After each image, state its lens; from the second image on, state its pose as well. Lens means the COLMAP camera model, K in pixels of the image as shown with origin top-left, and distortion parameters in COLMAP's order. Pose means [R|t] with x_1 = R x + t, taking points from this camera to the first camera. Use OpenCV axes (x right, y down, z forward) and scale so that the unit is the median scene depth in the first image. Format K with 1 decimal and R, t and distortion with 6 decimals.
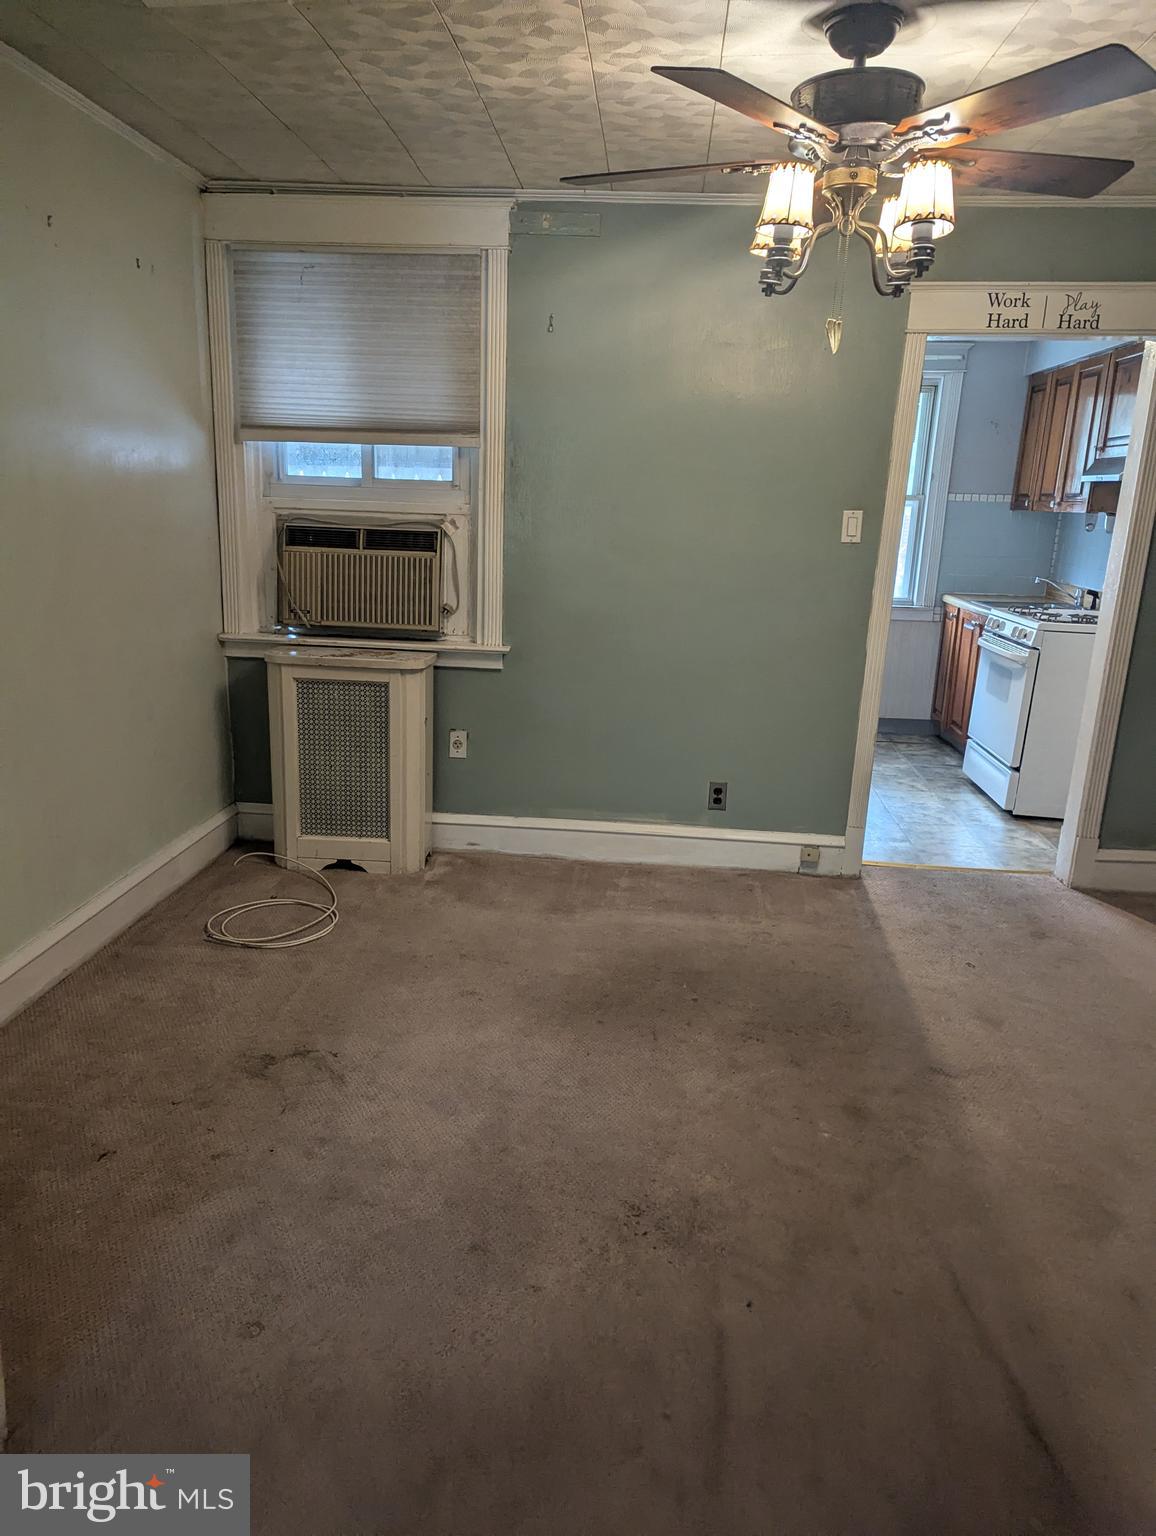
lens RADIAL K [[1082.2, 0, 564.5], [0, 1082.2, 782.5], [0, 0, 1]] dist [0.068638, -0.070183]
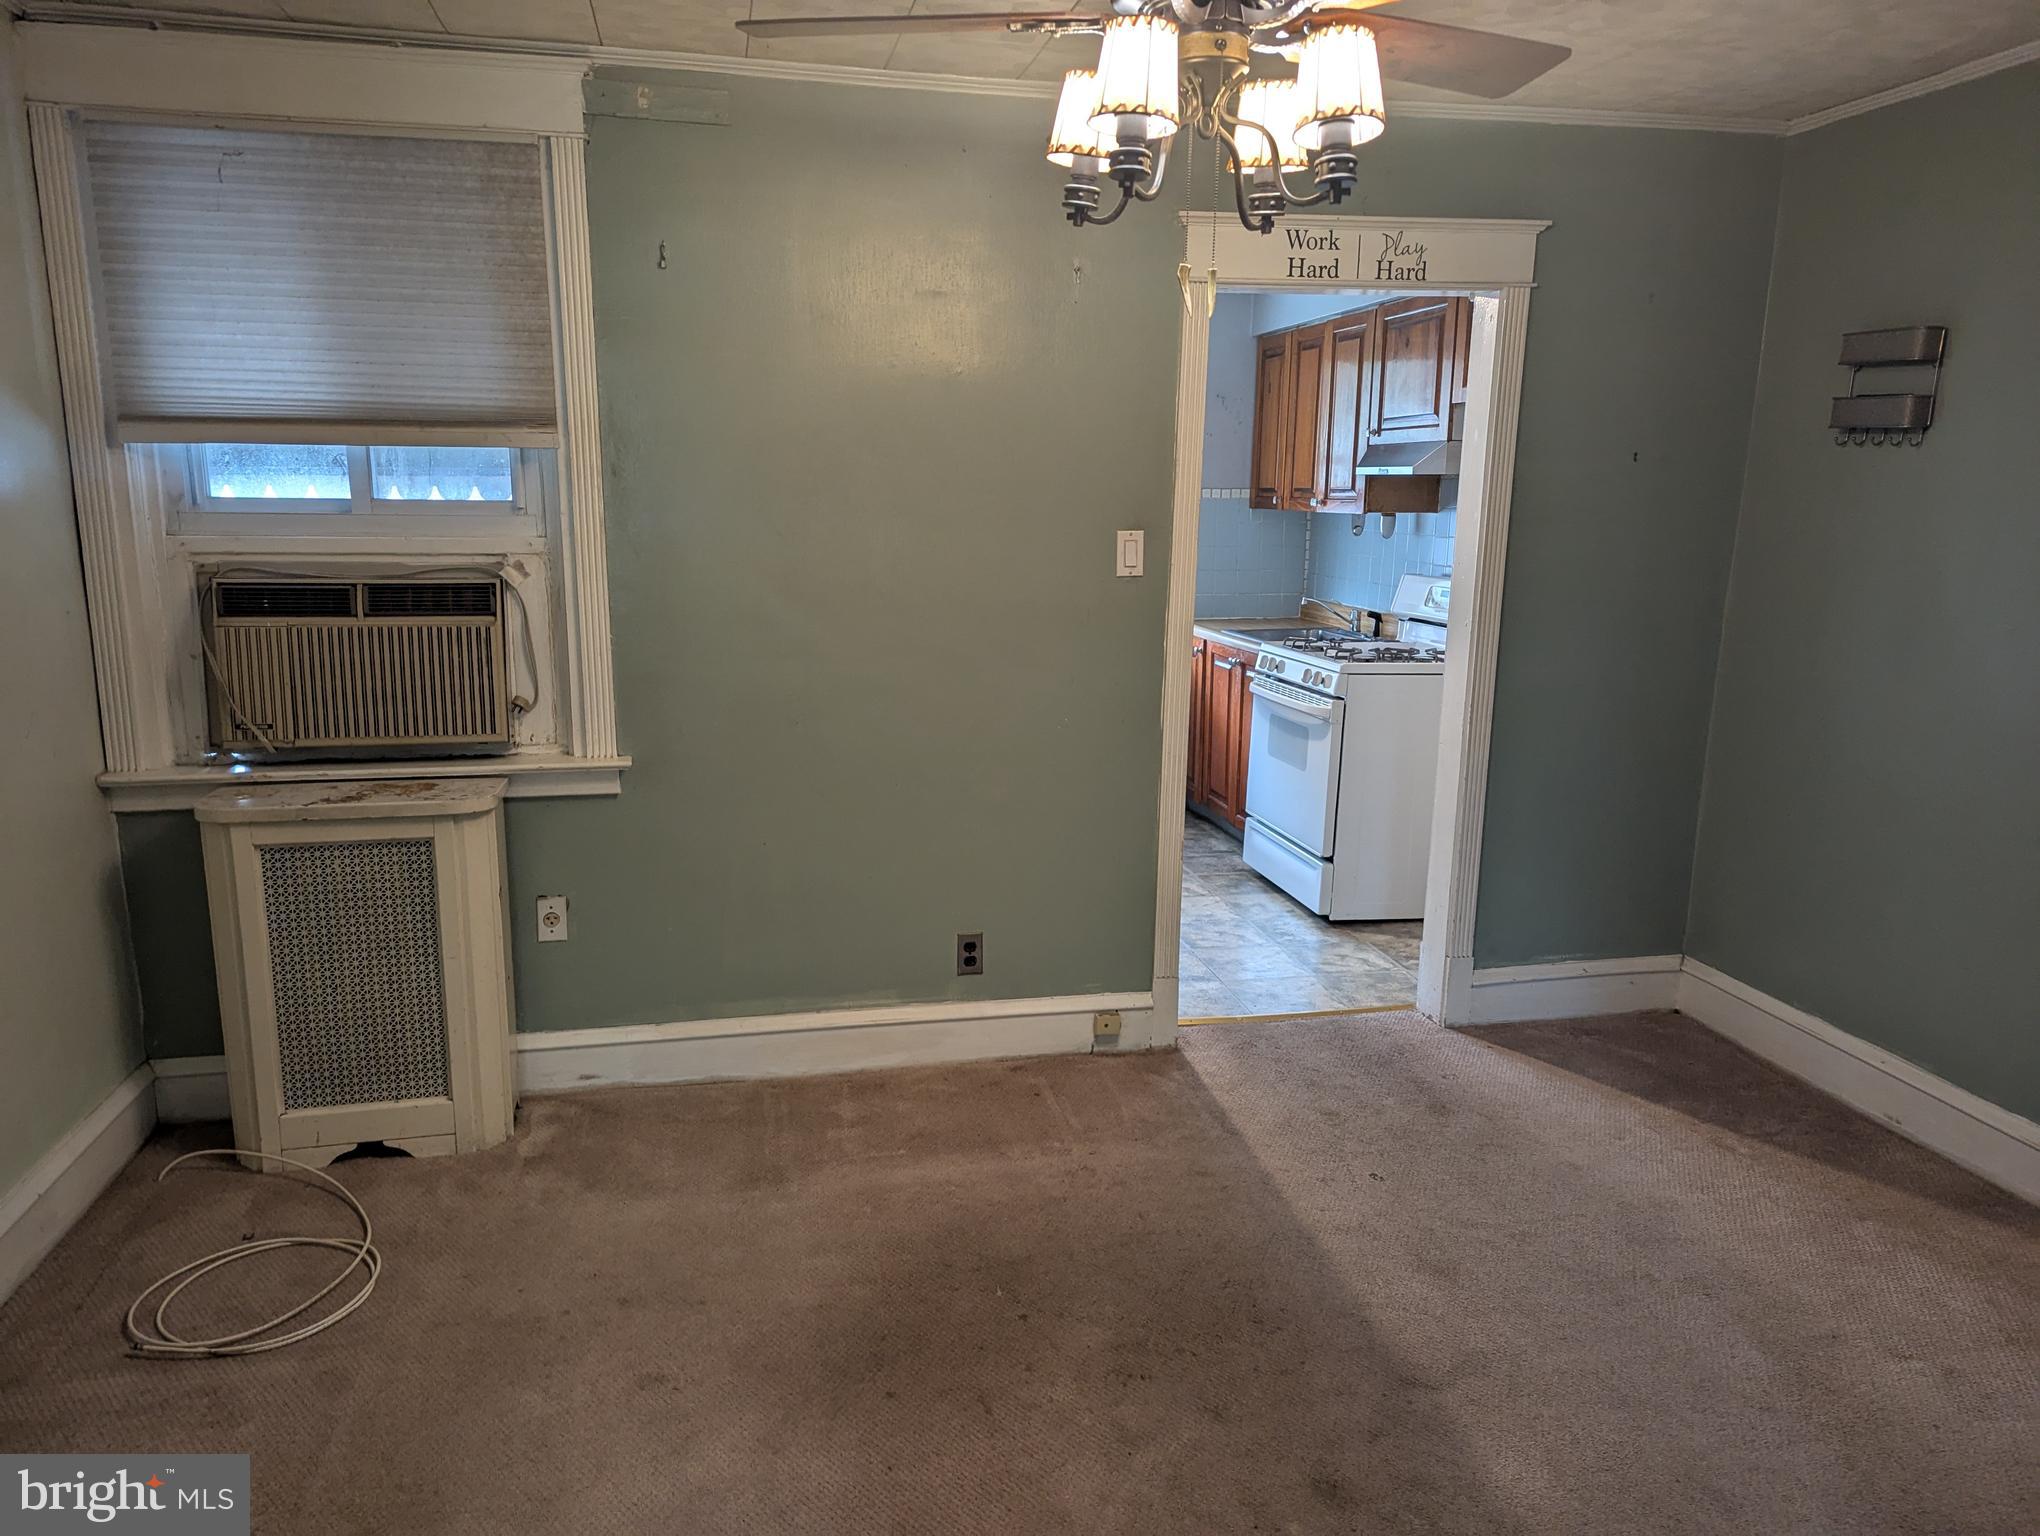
lens RADIAL K [[1442.7, 0, 1020.1], [0, 1442.7, 793.7], [0, 0, 1]] dist [0.050032, -0.042739]
pose [[0.957470, -0.083384, 0.276220, -0.069516], [0.094959, 0.995065, -0.028772, -0.060929], [-0.272458, 0.053777, 0.960664, 0.139358]]
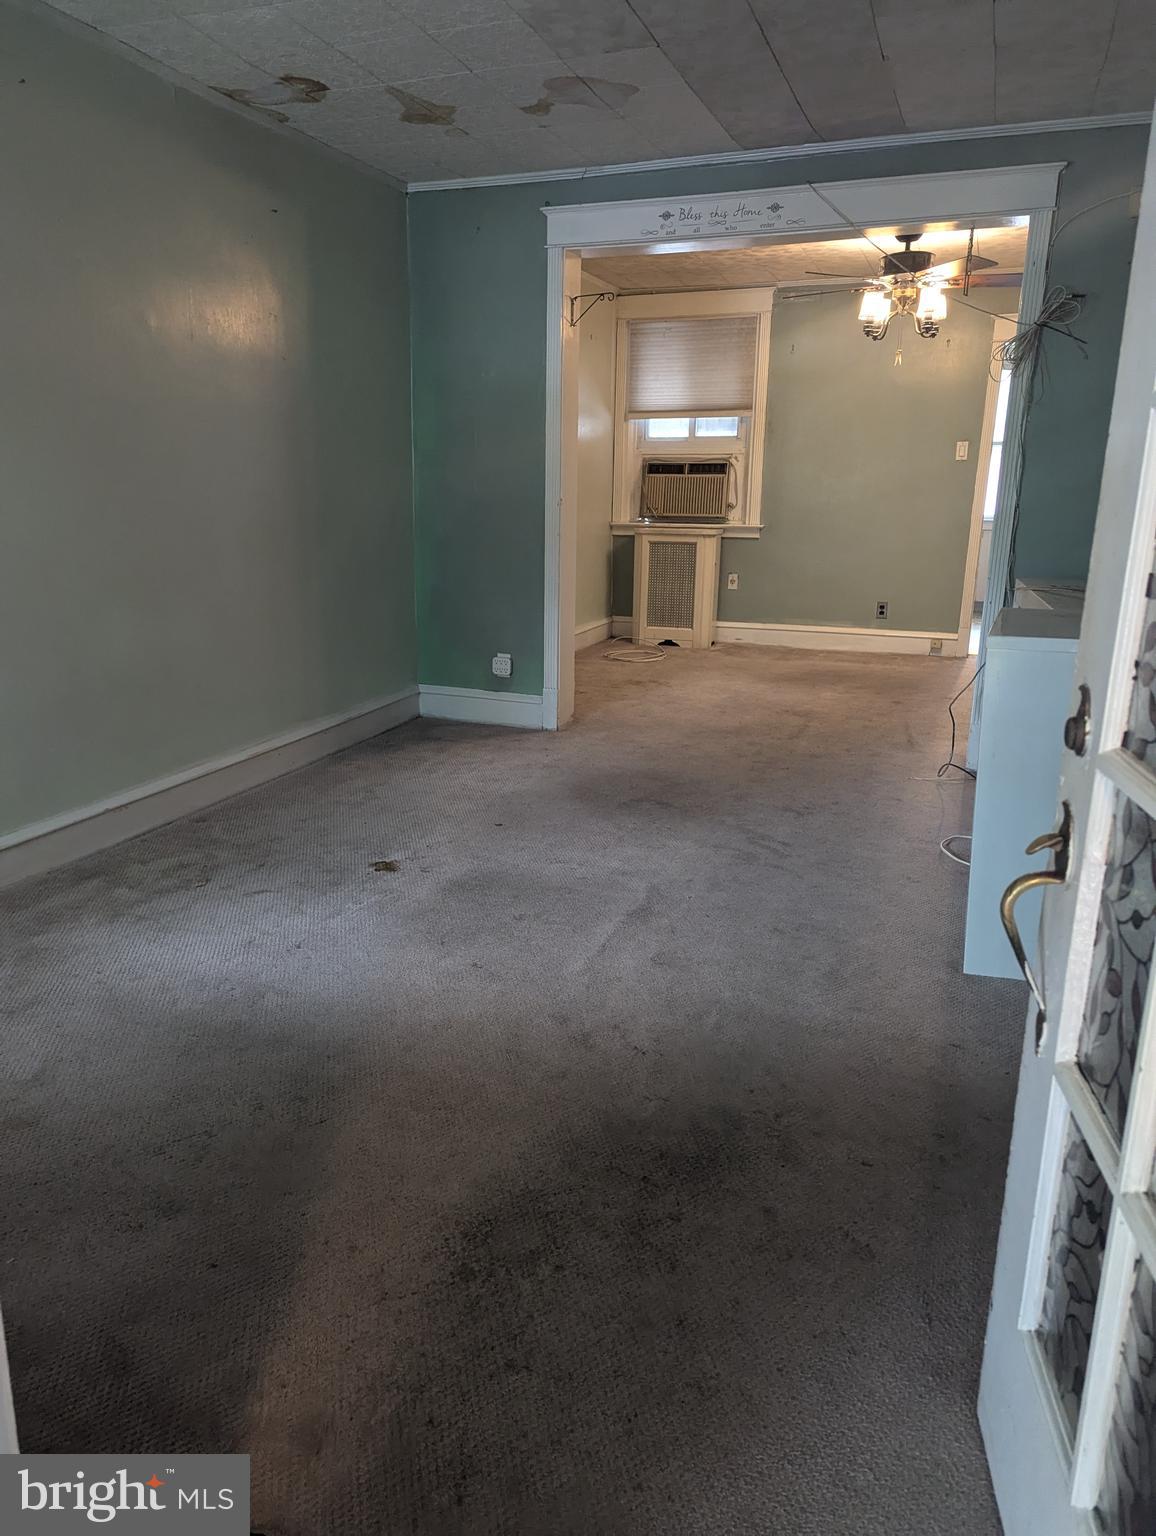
lens RADIAL K [[1082.2, 0, 548.1], [0, 1082.2, 762.7], [0, 0, 1]] dist [0.068638, -0.070183]
pose [[0.957779, 0.046511, -0.283718, 0.144037], [-0.047850, 0.998852, 0.002214, 0.295686], [0.283495, 0.011455, 0.958905, -0.880594]]
